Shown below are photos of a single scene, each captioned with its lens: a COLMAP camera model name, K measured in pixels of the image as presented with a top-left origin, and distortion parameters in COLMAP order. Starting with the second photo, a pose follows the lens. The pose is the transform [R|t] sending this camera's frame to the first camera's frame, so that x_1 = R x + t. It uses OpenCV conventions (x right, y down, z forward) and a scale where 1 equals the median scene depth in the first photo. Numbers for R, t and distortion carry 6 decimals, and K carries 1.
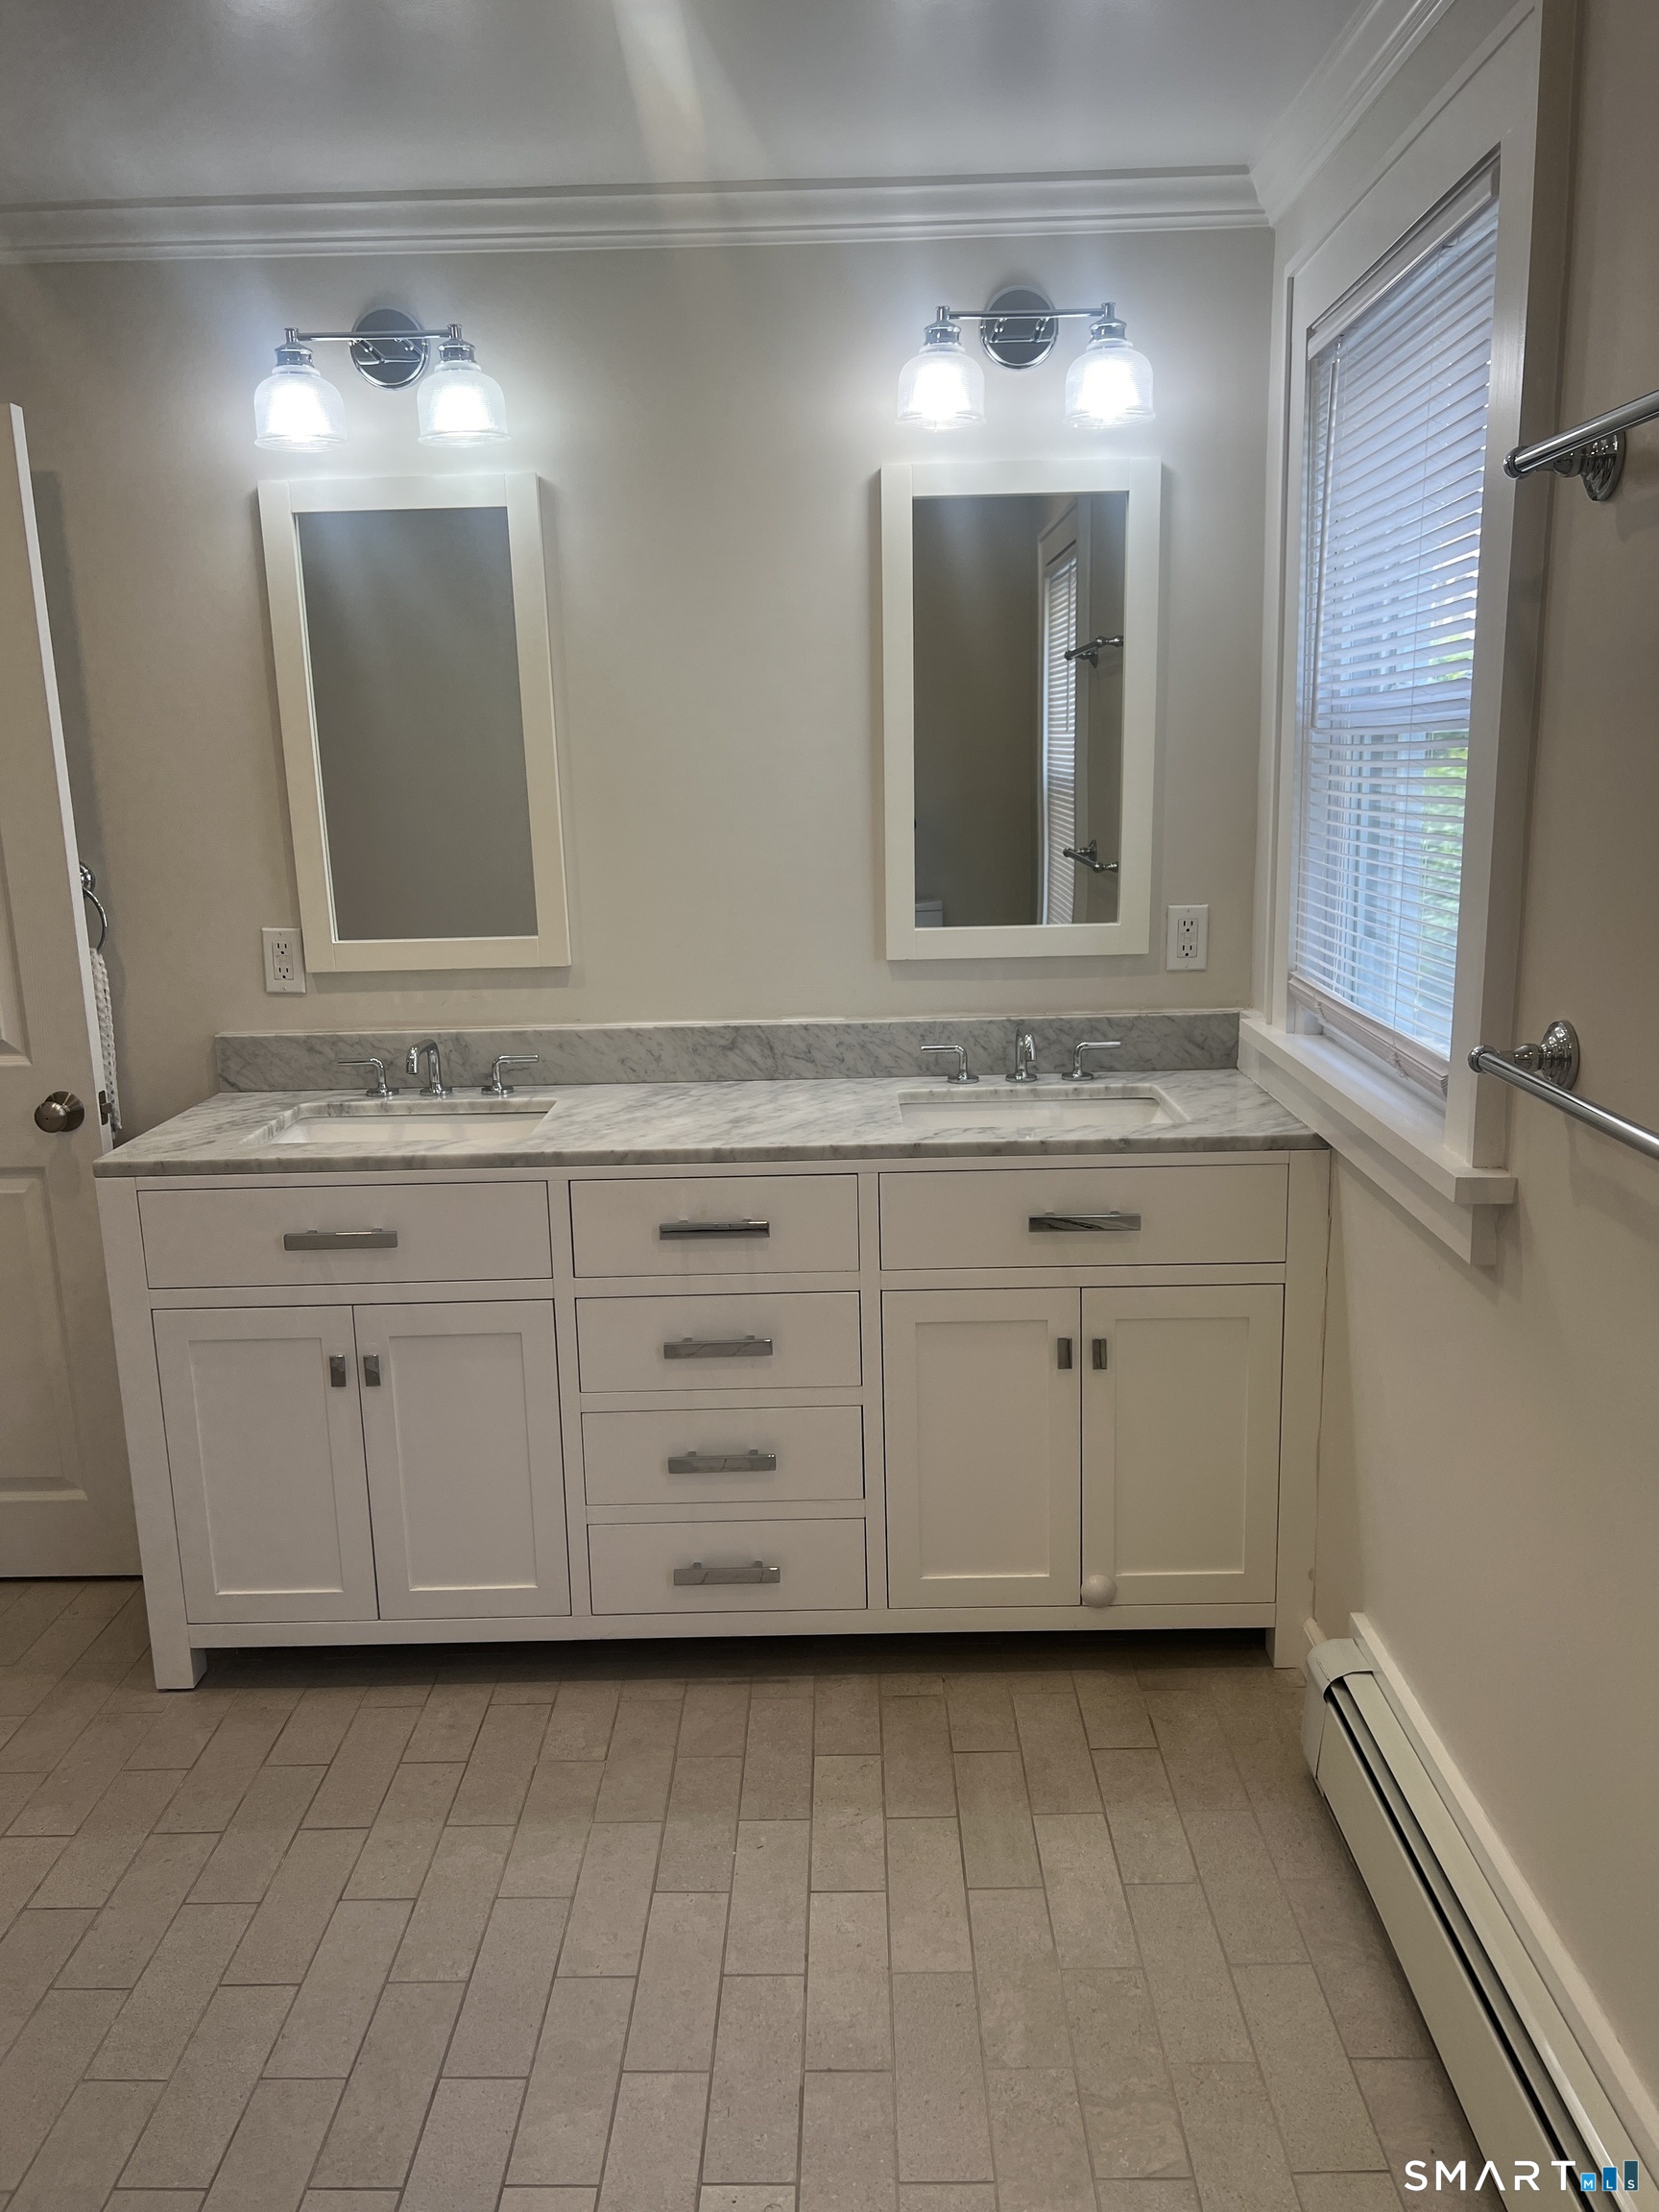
lens RADIAL K [[1666.3, 0, 833.1], [0, 1666.3, 1115.1], [0, 0, 1]] dist [0.081199, -0.095165]
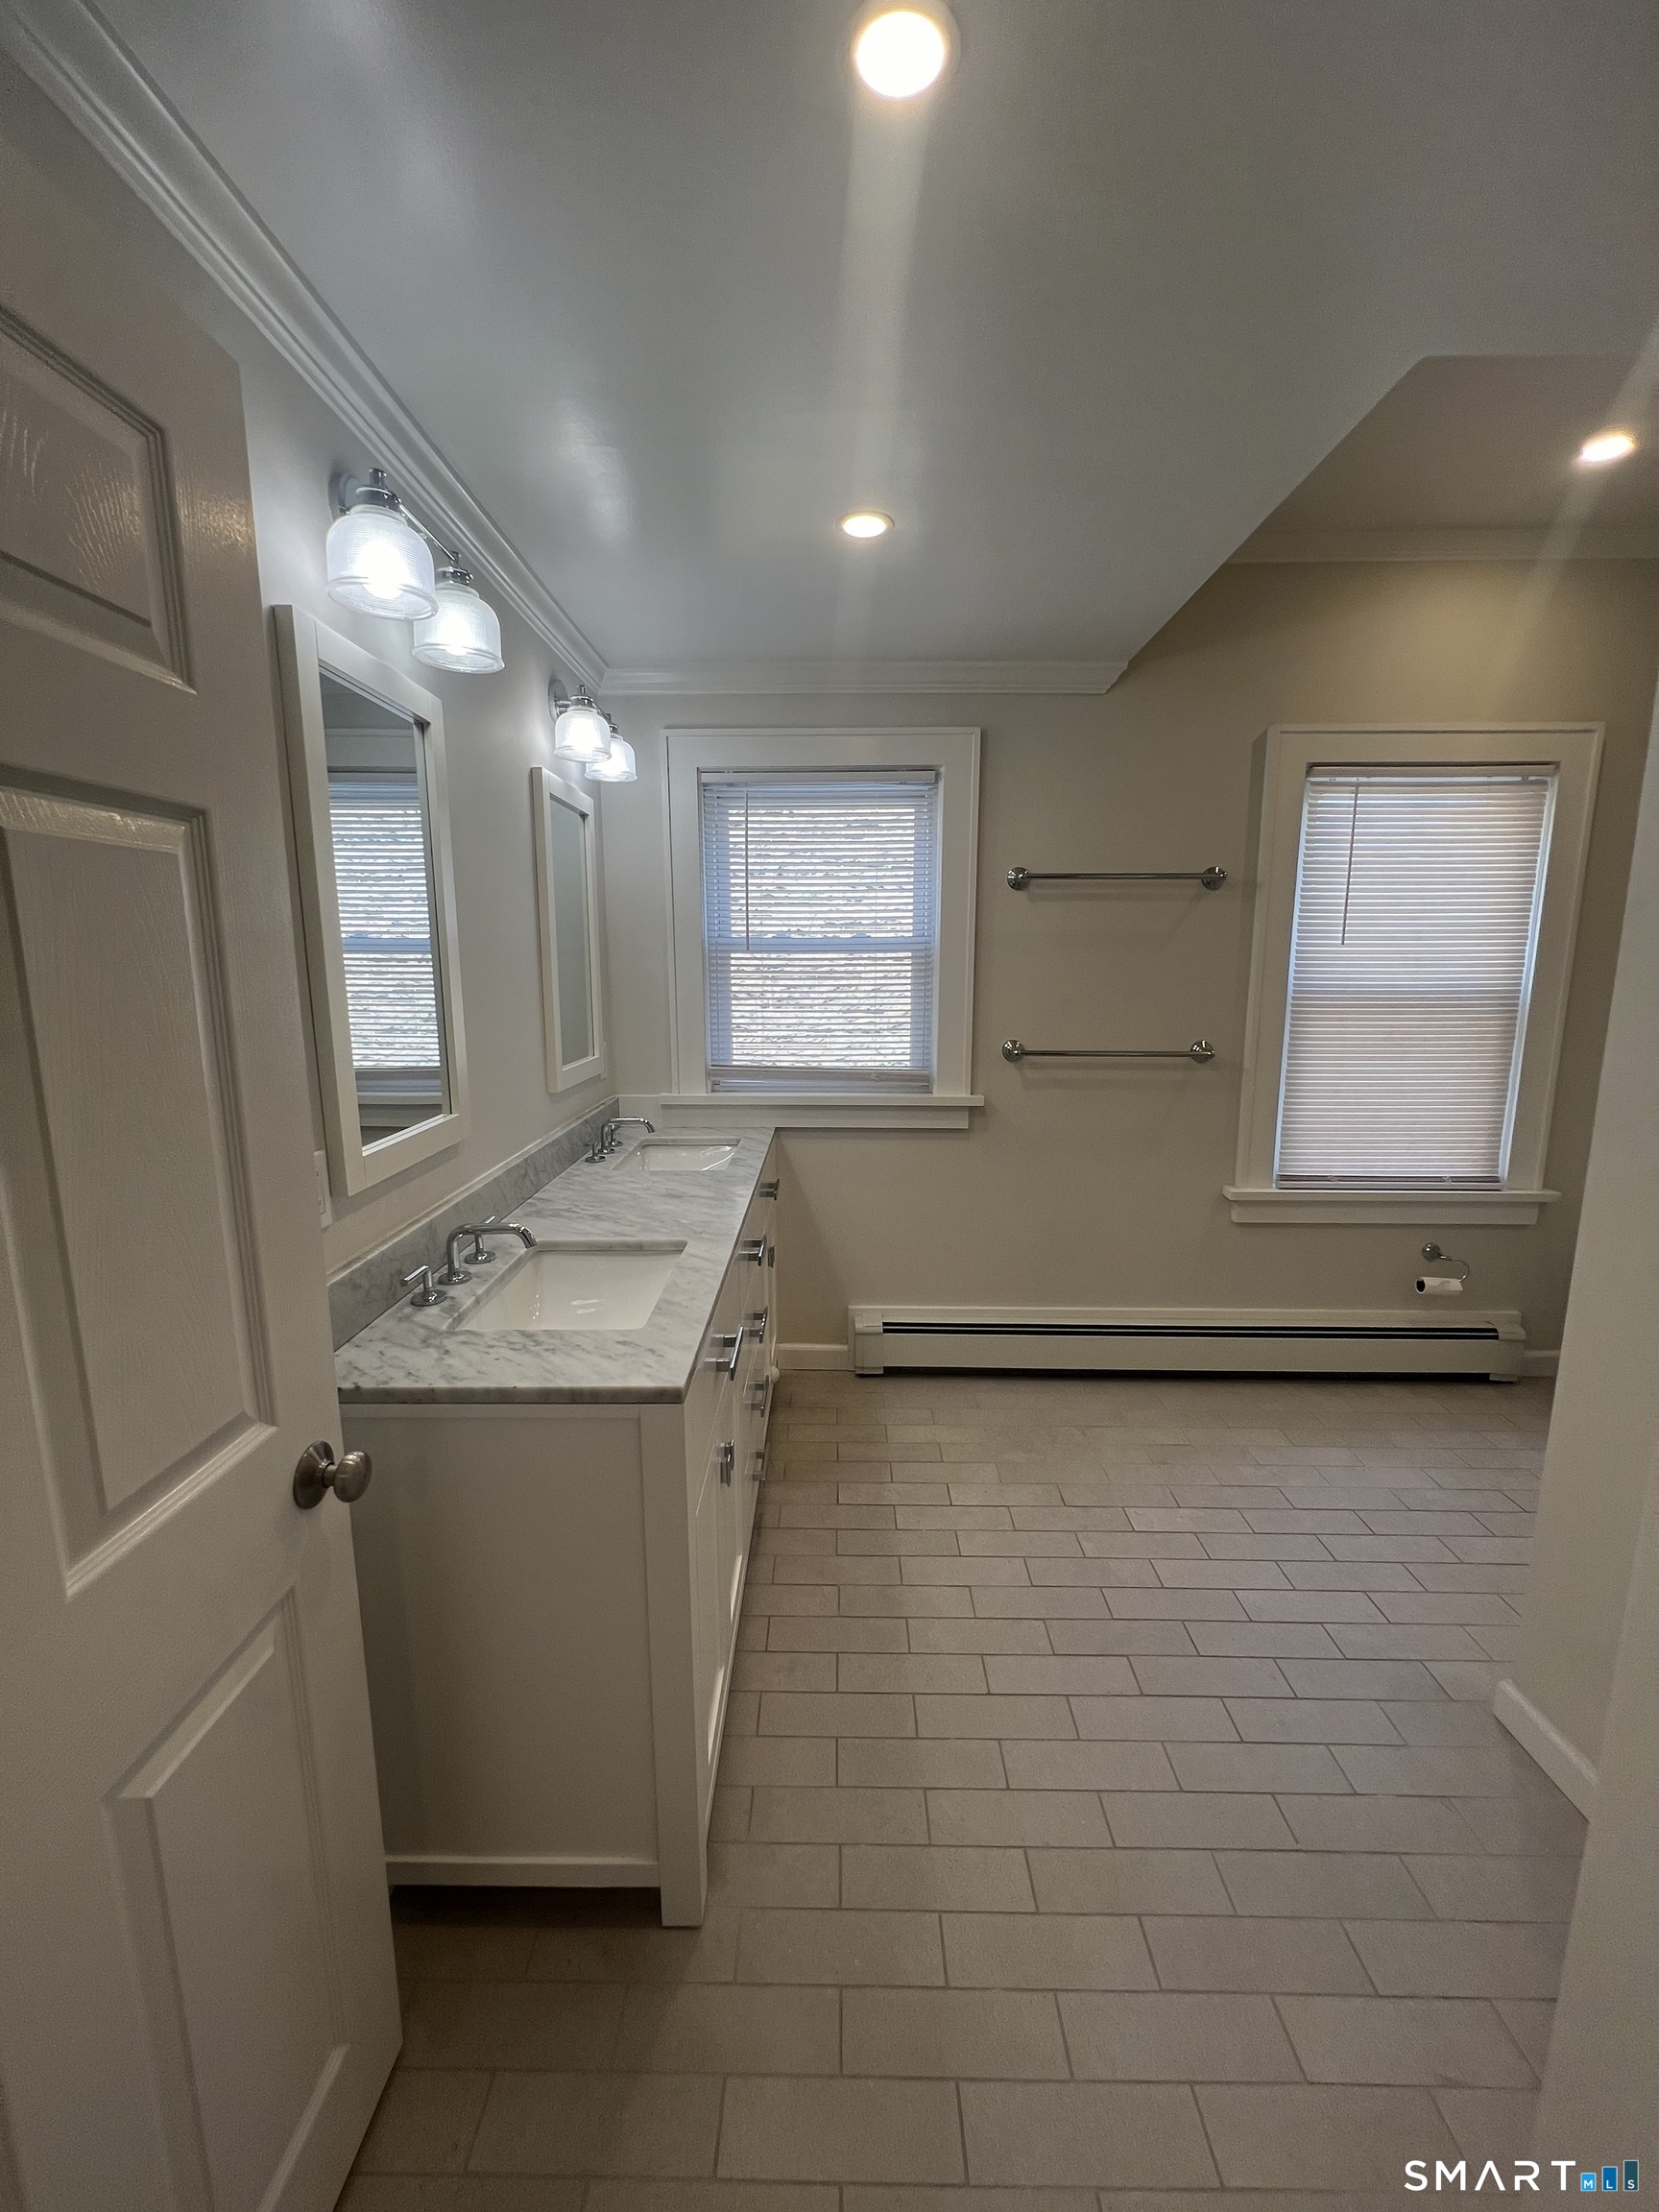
lens RADIAL K [[884.1, 0, 829.5], [0, 884.1, 1106.0], [0, 0, 1]] dist [0.000060, -0.000912]
pose [[0.011135, -0.147367, 0.989019, -0.912666], [0.210786, 0.967201, 0.141743, -0.172339], [-0.977469, 0.206894, 0.041833, 0.910738]]
